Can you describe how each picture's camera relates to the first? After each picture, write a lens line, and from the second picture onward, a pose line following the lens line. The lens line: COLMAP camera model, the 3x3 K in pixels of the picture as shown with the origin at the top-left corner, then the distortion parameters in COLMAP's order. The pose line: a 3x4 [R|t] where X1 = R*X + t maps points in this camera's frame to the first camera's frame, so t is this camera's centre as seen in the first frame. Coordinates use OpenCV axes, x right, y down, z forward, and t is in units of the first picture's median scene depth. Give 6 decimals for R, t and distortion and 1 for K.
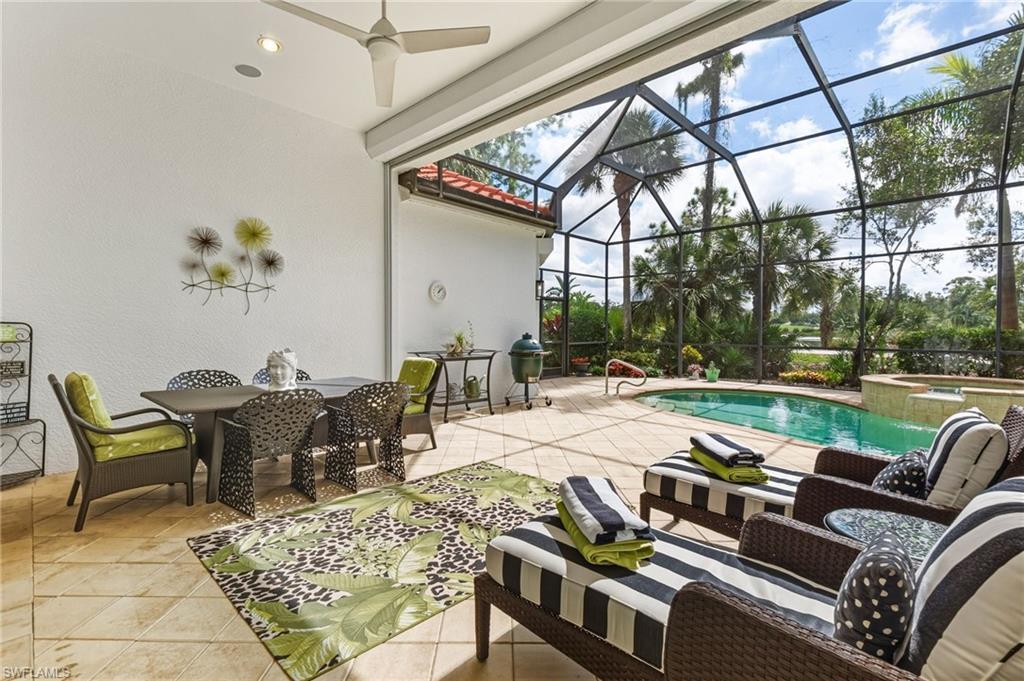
lens RADIAL K [[443.2, 0, 507.7], [0, 443.2, 336.1], [0, 0, 1]] dist [0.000427, 0.000116]
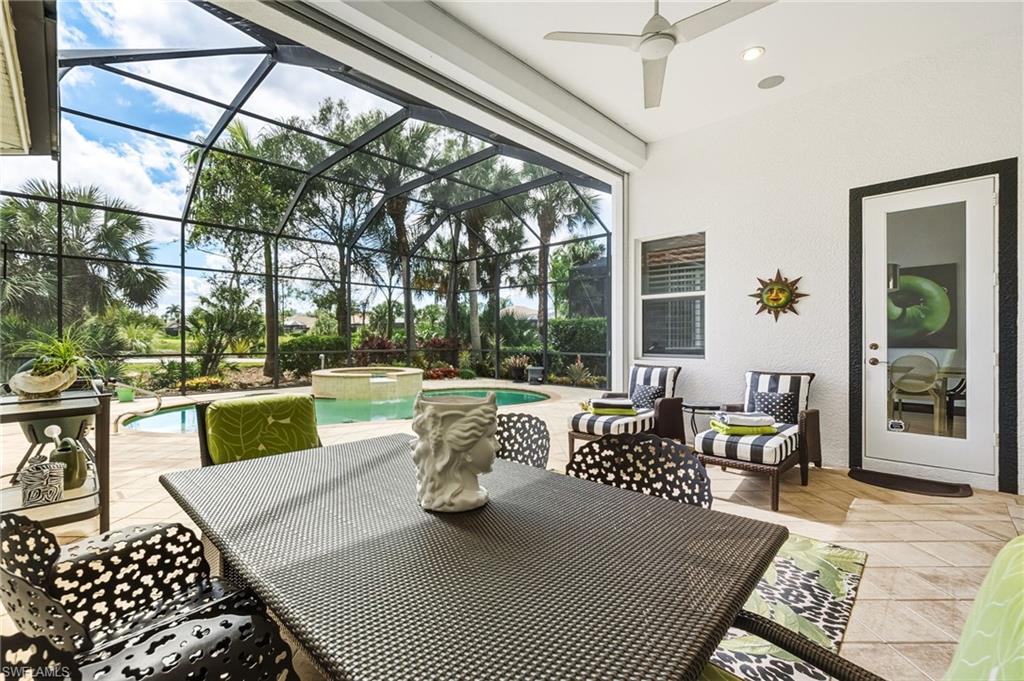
lens RADIAL K [[443.2, 0, 506.8], [0, 443.2, 336.2], [0, 0, 1]] dist [0.000427, 0.000116]
pose [[0.029720, -0.001893, 0.999556, -1.540548], [0.029337, 0.999569, 0.001021, -0.022284], [-0.999128, 0.029294, 0.029763, 1.627272]]
